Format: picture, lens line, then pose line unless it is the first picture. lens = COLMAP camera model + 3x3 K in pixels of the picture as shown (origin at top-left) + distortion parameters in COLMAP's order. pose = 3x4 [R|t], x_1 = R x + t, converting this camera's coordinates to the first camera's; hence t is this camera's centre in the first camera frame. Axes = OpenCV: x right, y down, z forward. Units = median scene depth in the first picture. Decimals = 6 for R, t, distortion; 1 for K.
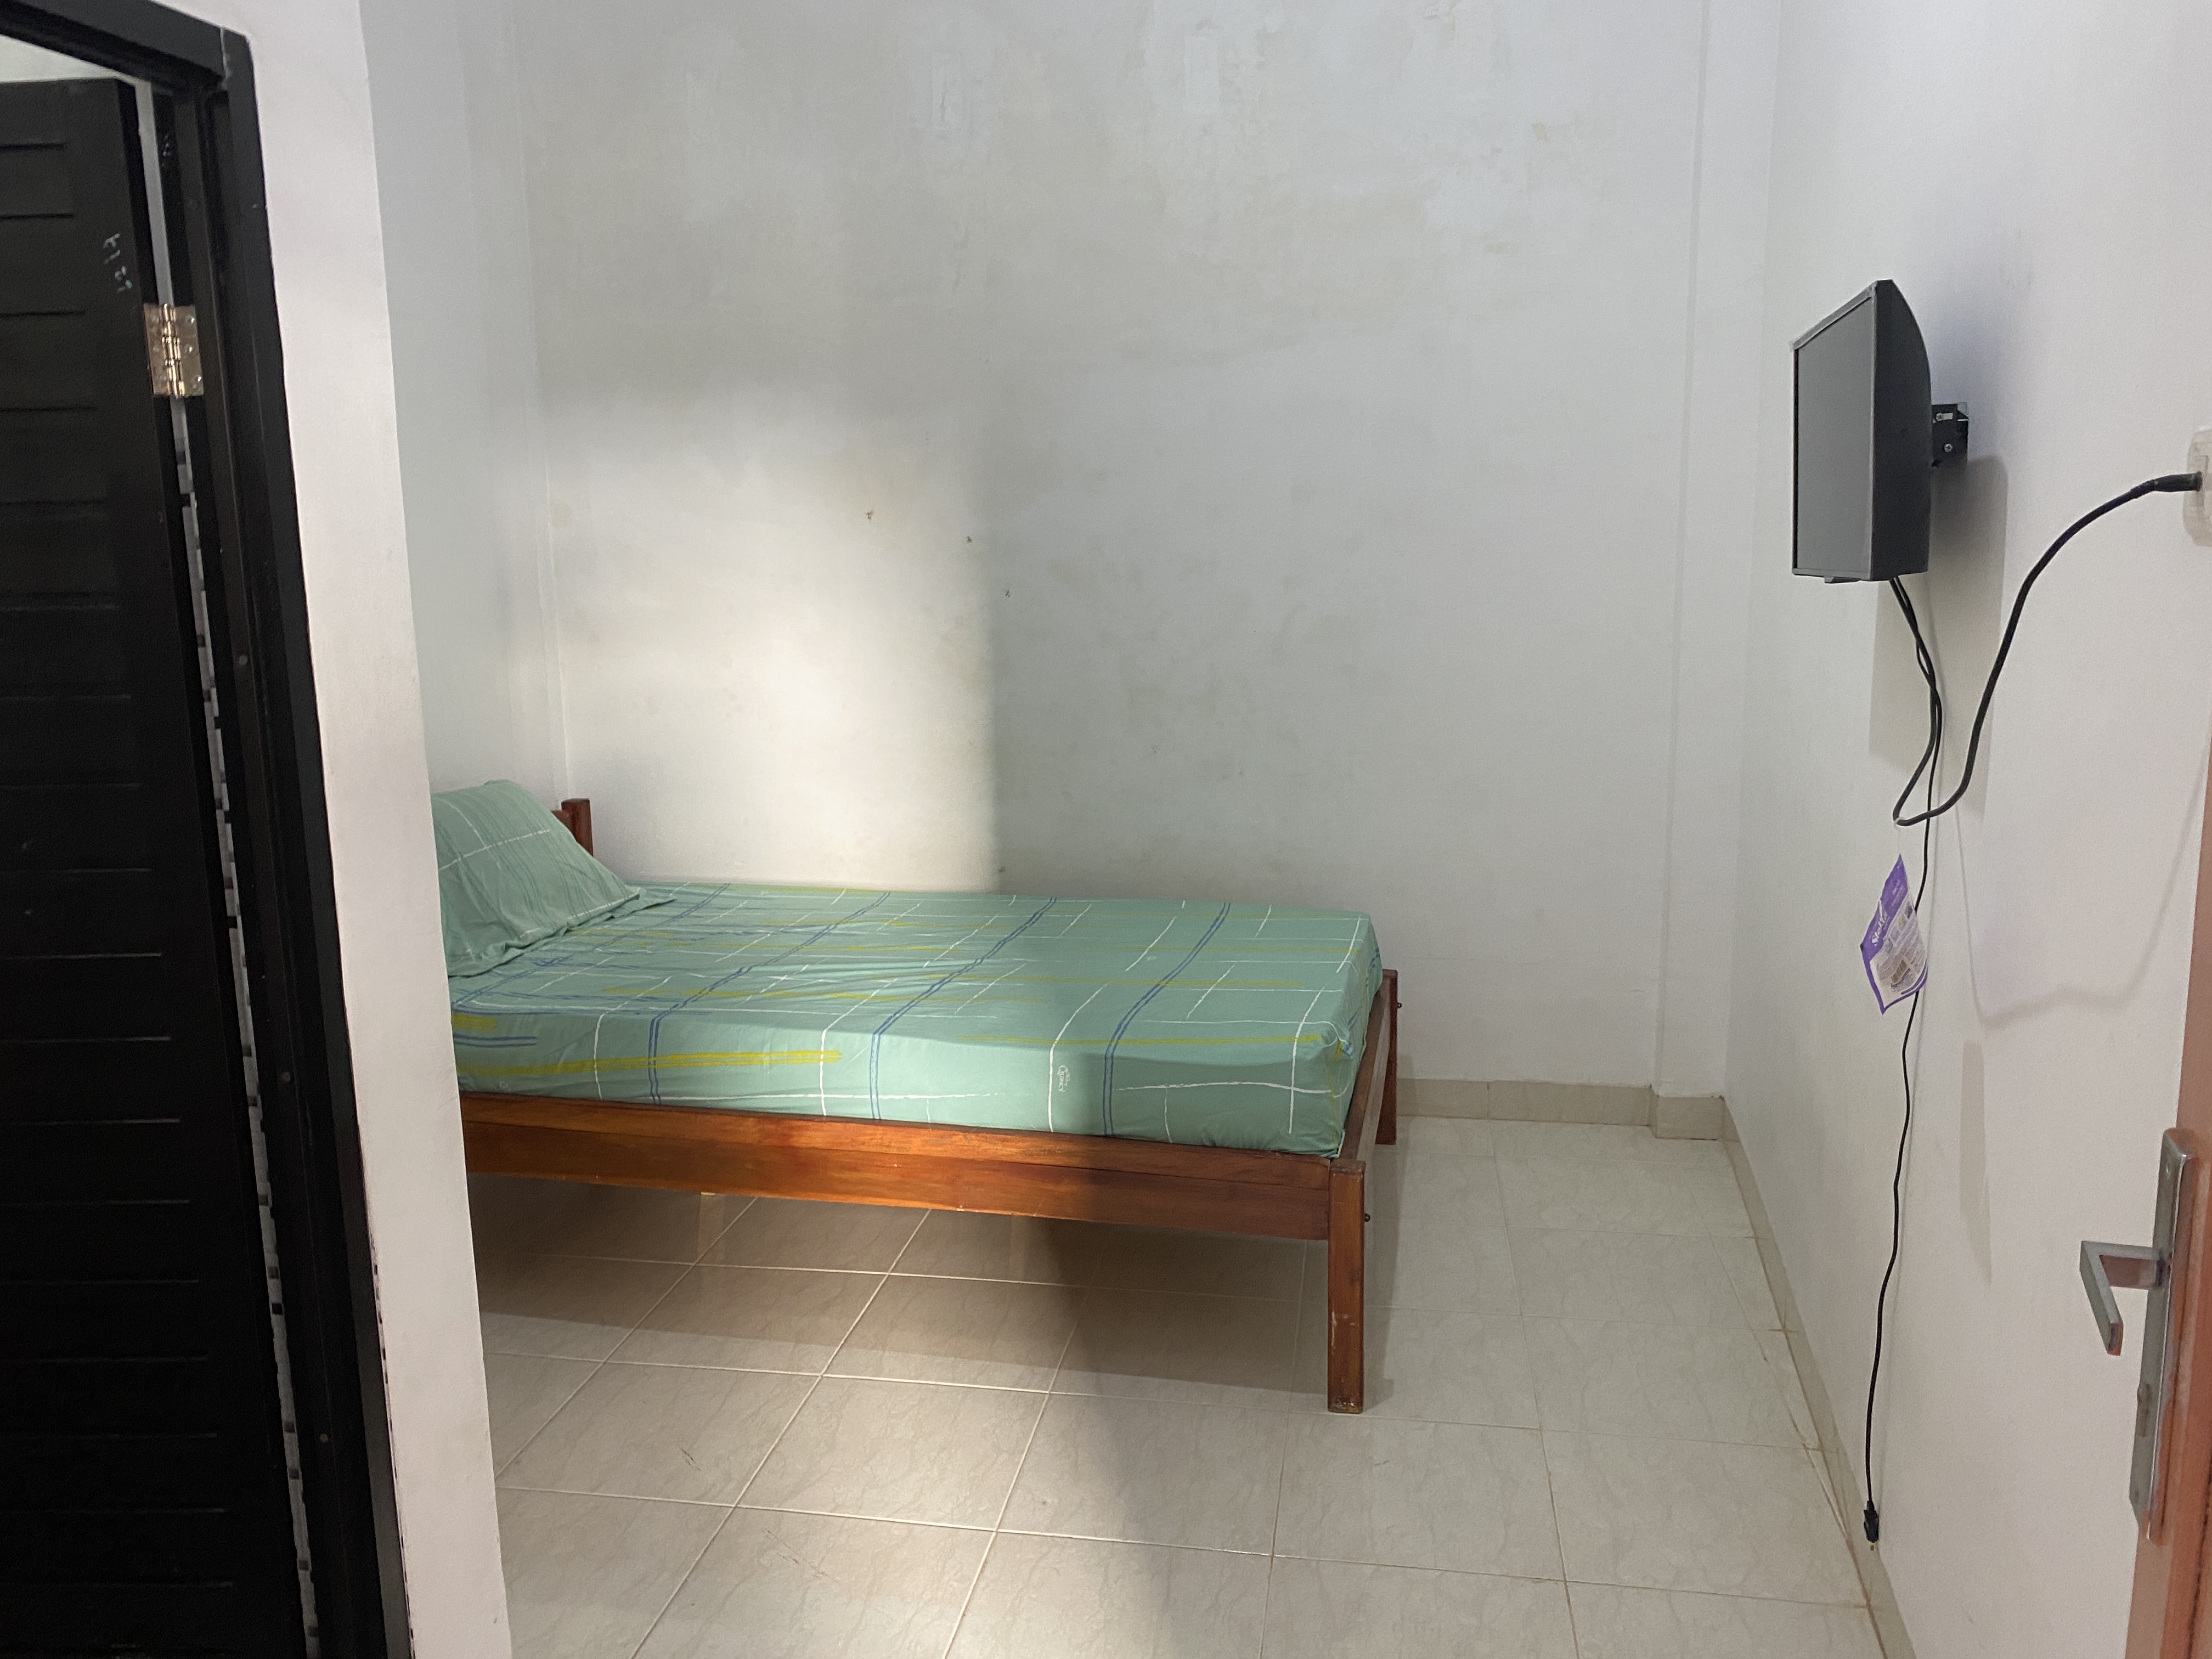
lens RADIAL K [[1709.2, 0, 1087.6], [0, 1709.2, 832.2], [0, 0, 1]] dist [0.036320, -0.004204]
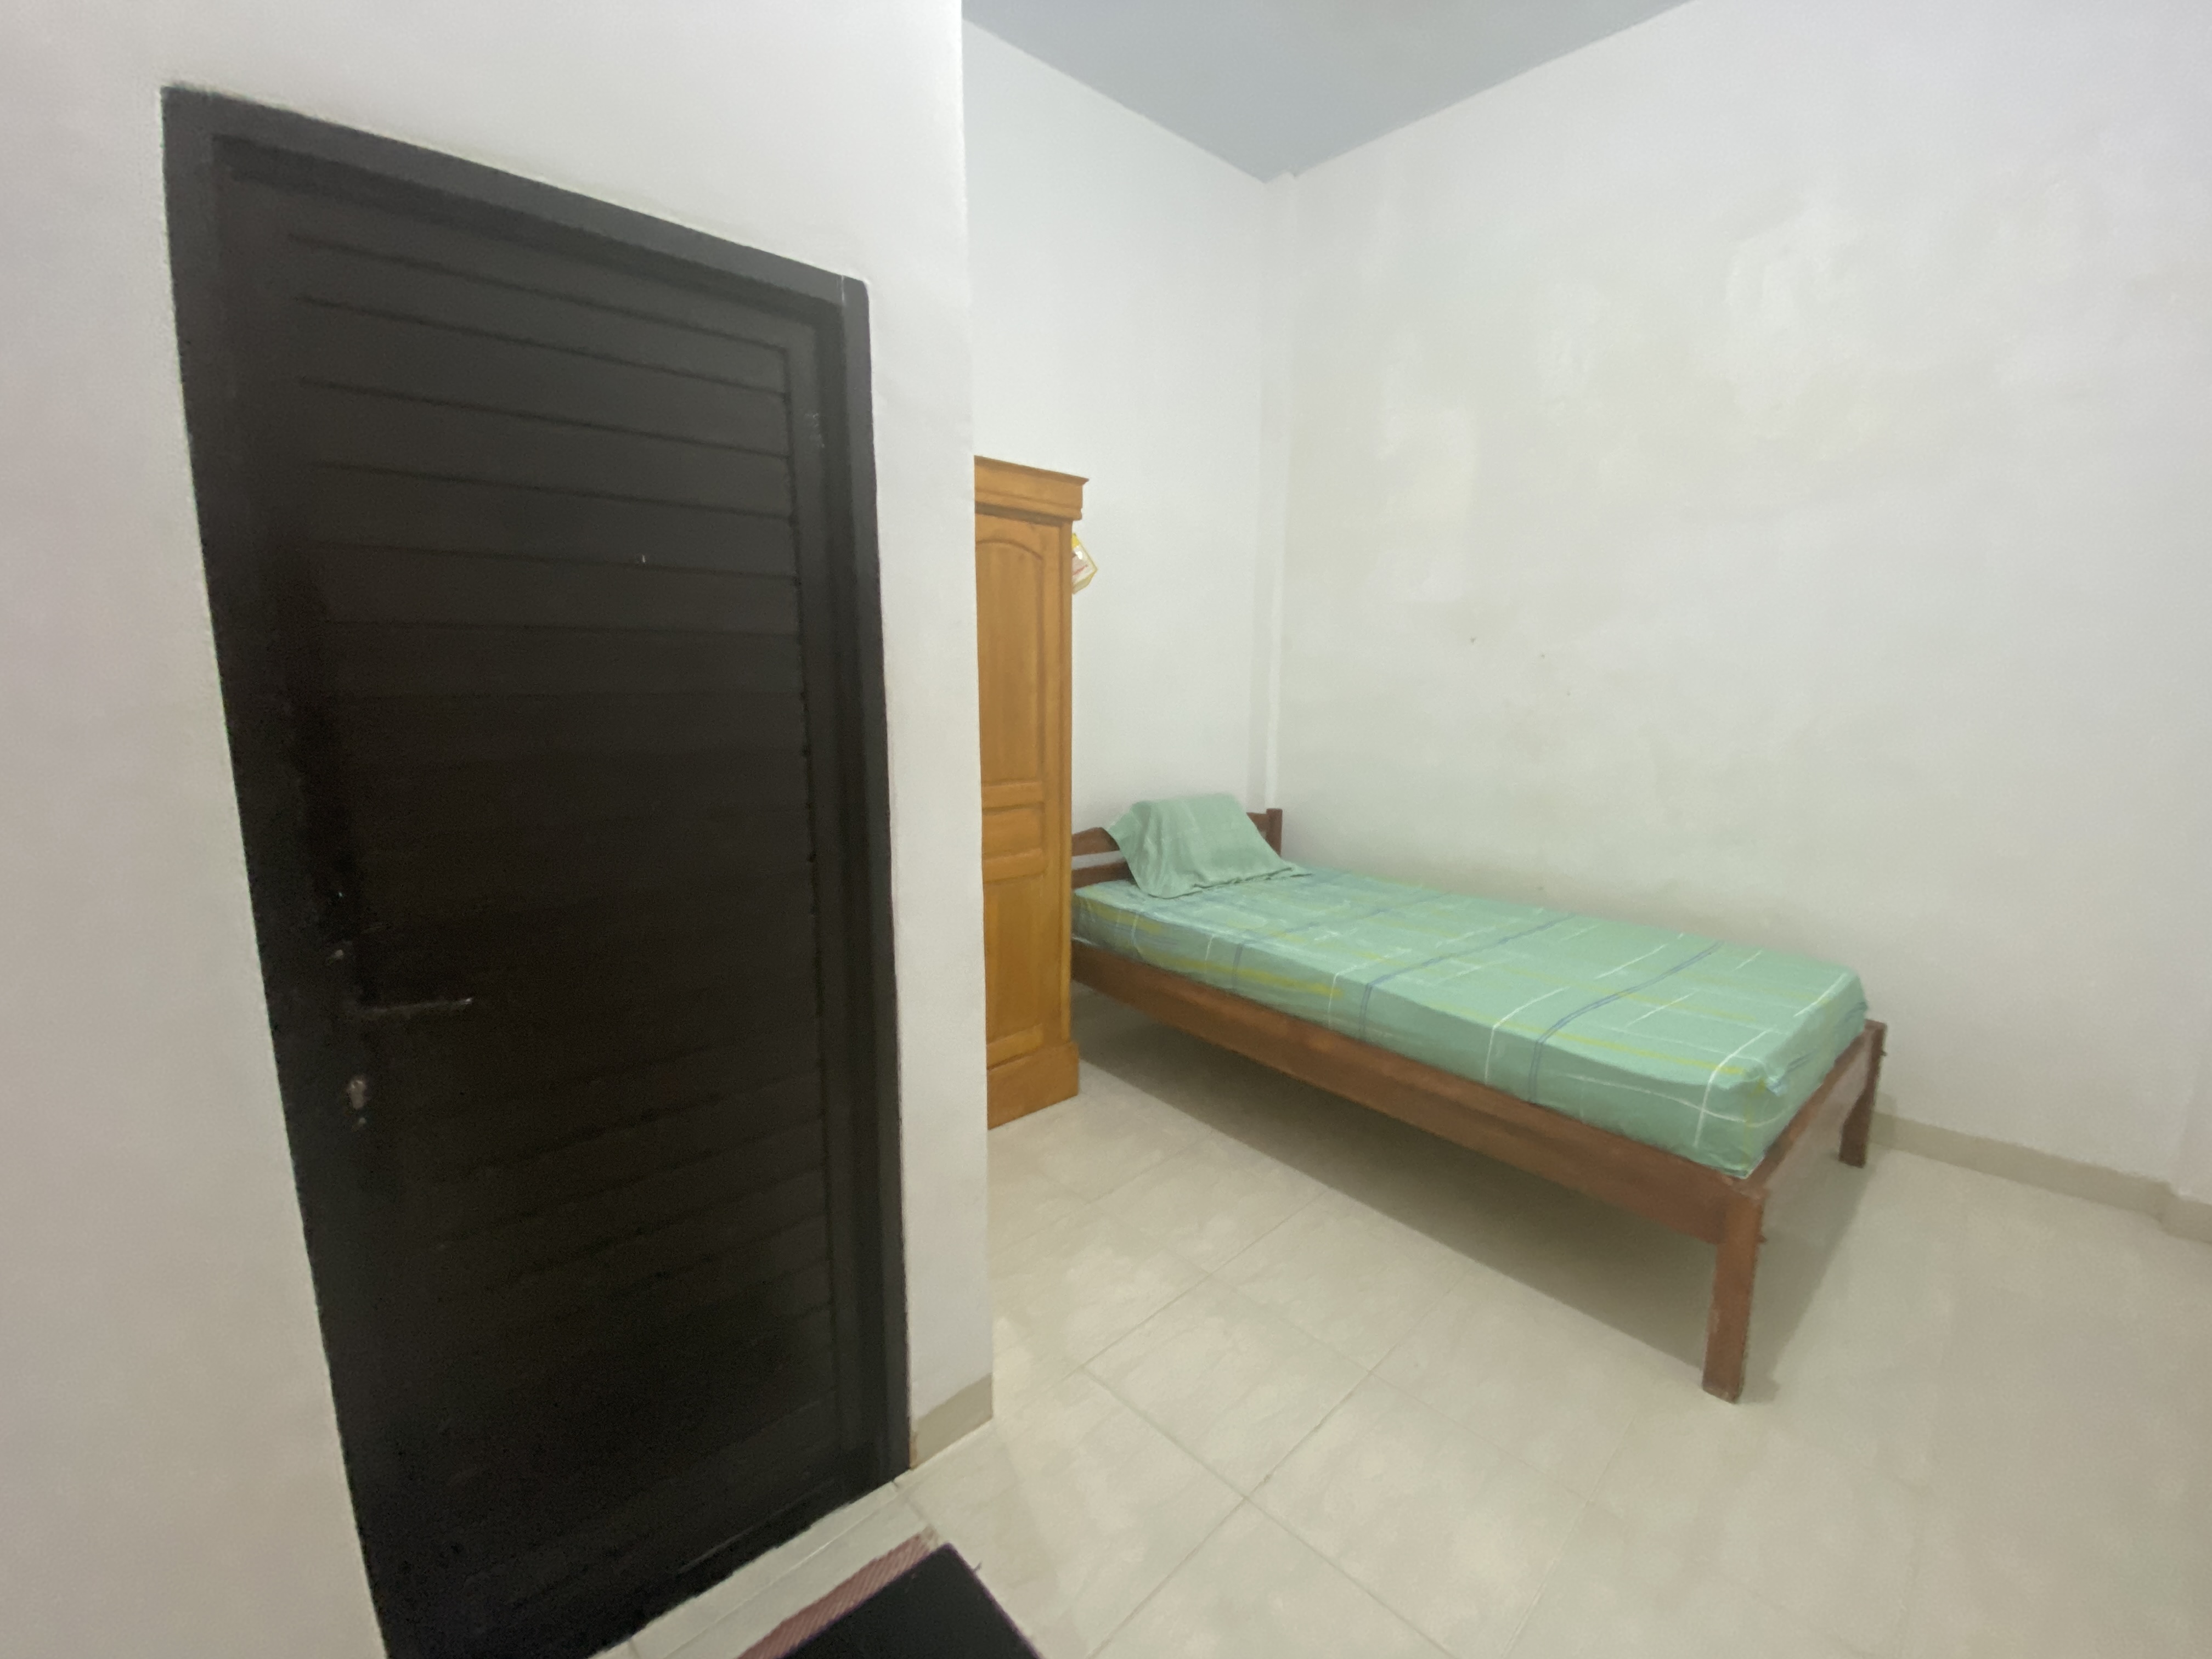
lens RADIAL K [[889.9, 0, 1100.5], [0, 889.9, 826.2], [0, 0, 1]] dist [0.027781, -0.023949]
pose [[0.811182, 0.115964, -0.573181, 0.099226], [-0.120324, 0.992267, 0.030466, -0.009116], [0.572281, 0.044254, 0.818862, 0.223605]]
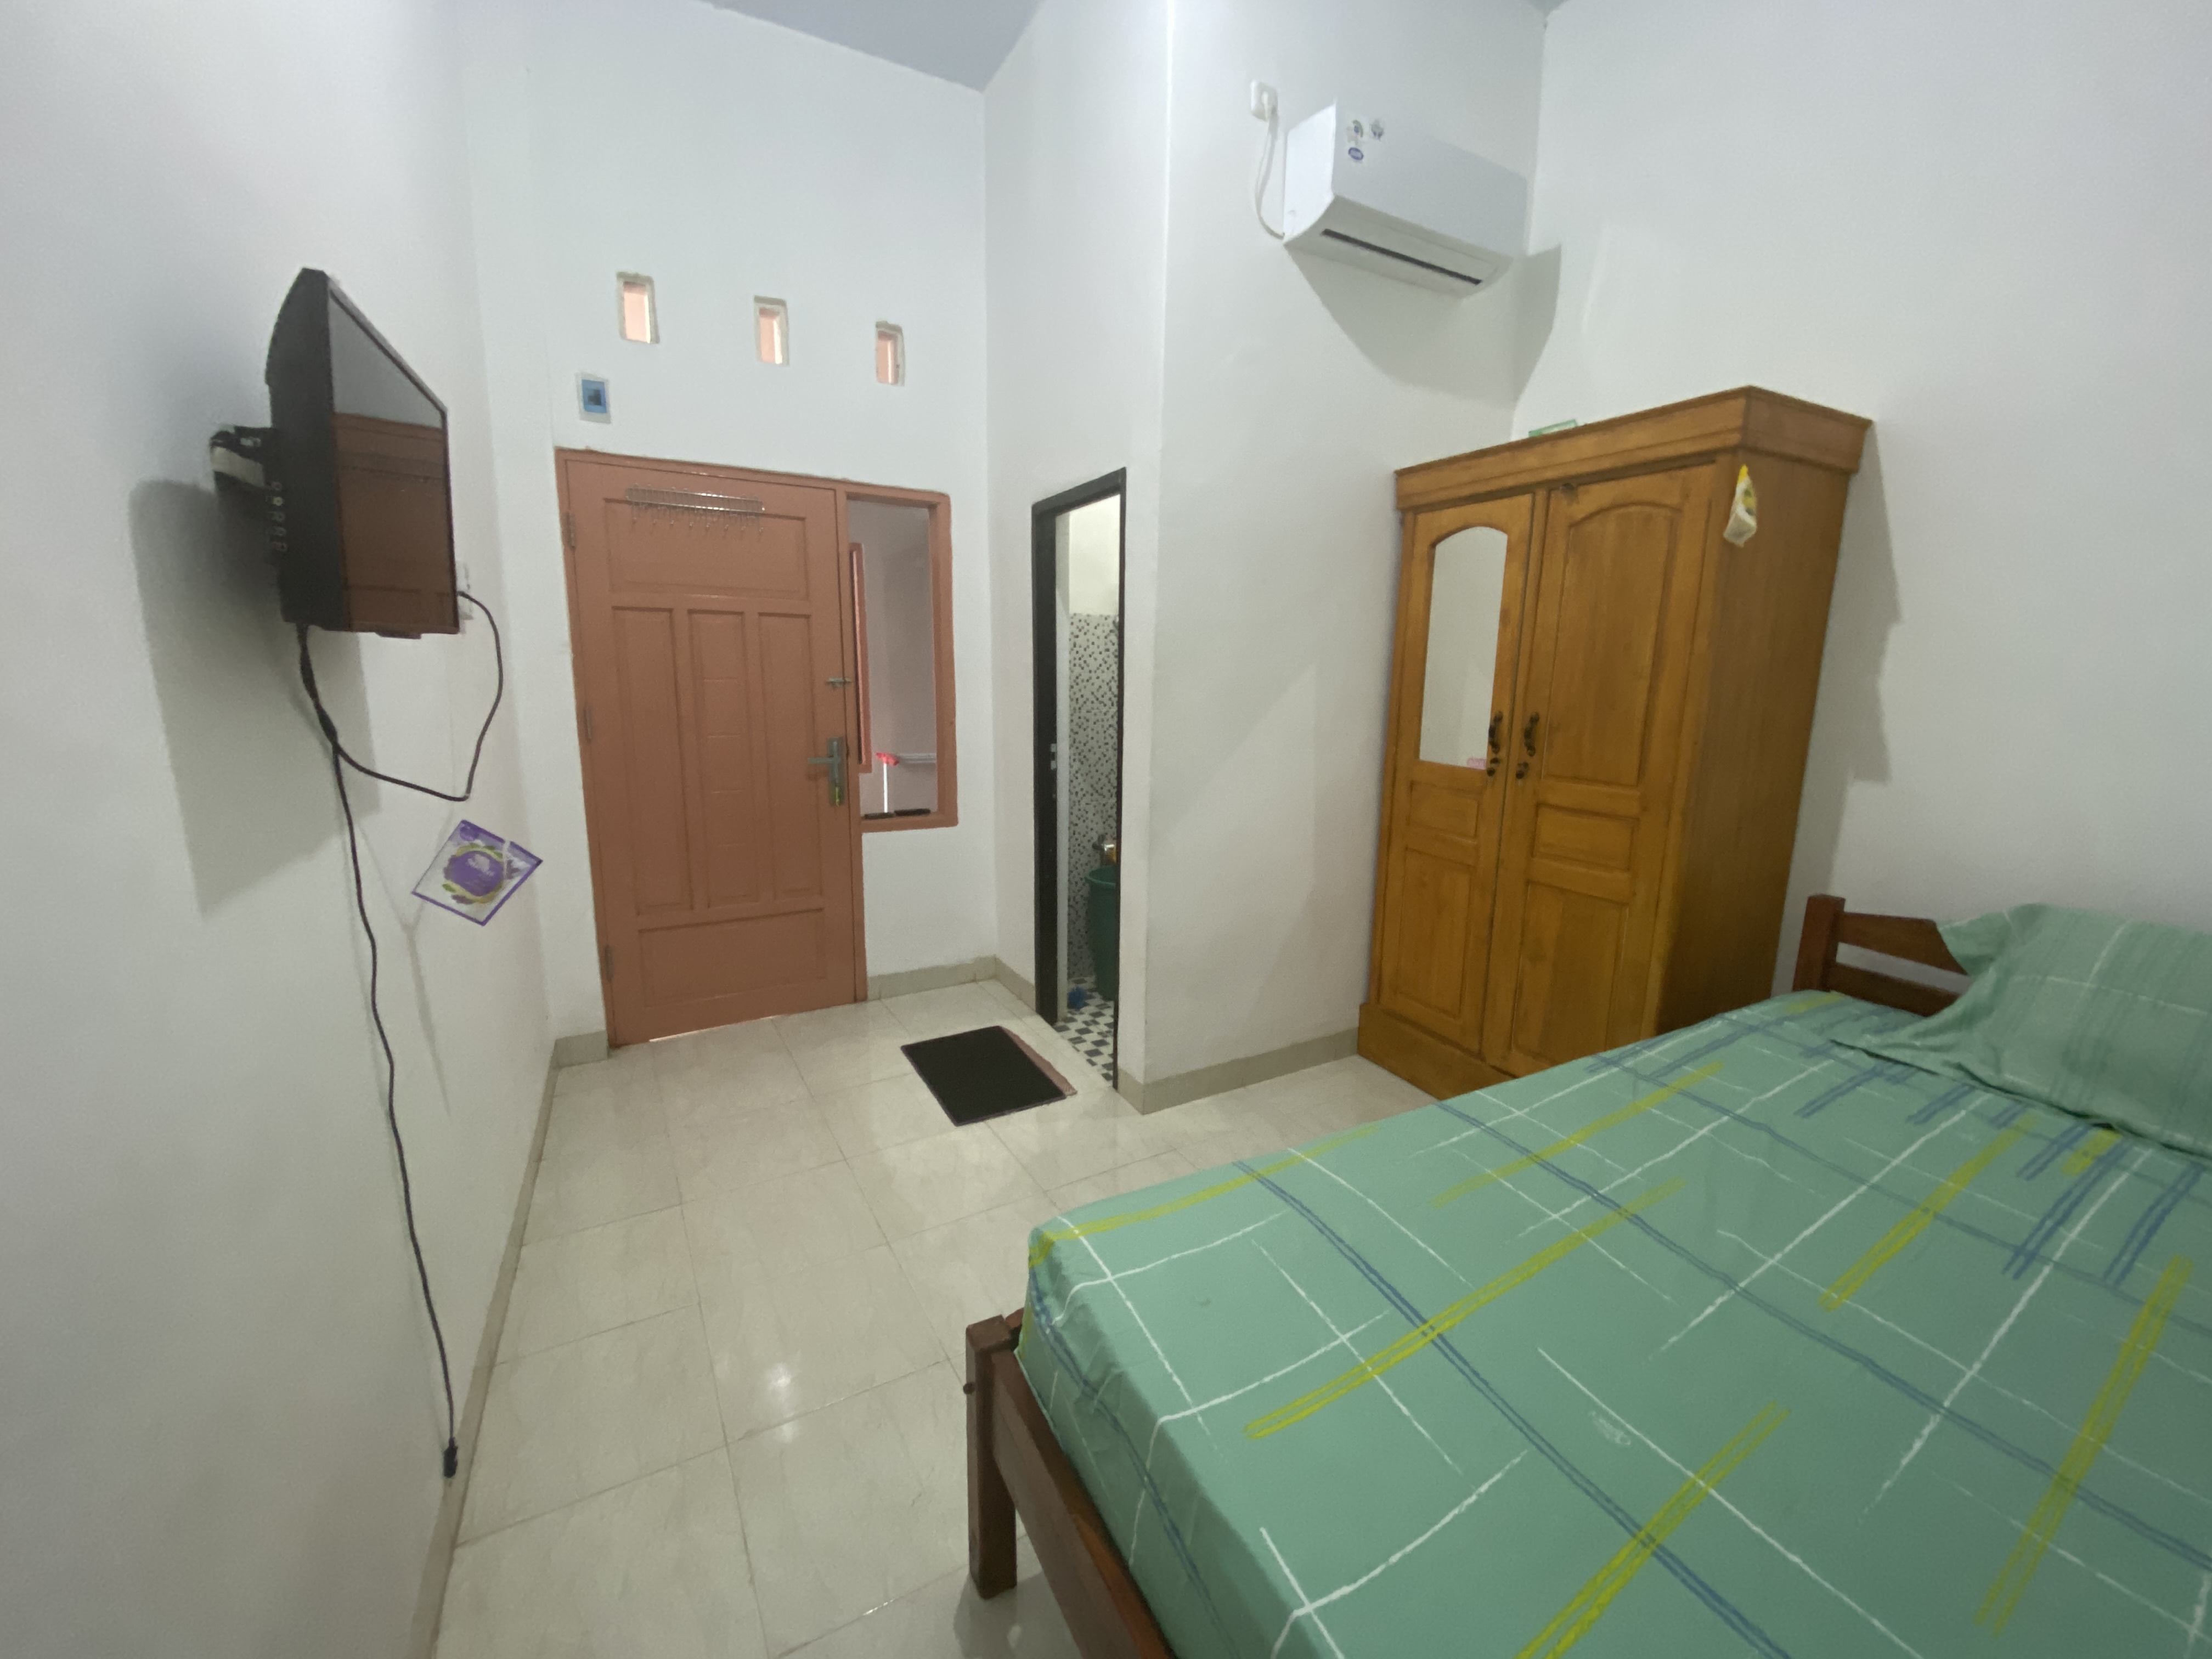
lens RADIAL K [[892.0, 0, 1103.2], [0, 892.0, 821.6], [0, 0, 1]] dist [0.023065, -0.022924]
pose [[-0.769670, 0.123753, -0.626333, 0.306727], [-0.108009, 0.941654, 0.318782, -0.167149], [0.629239, 0.313007, -0.711397, 1.091161]]
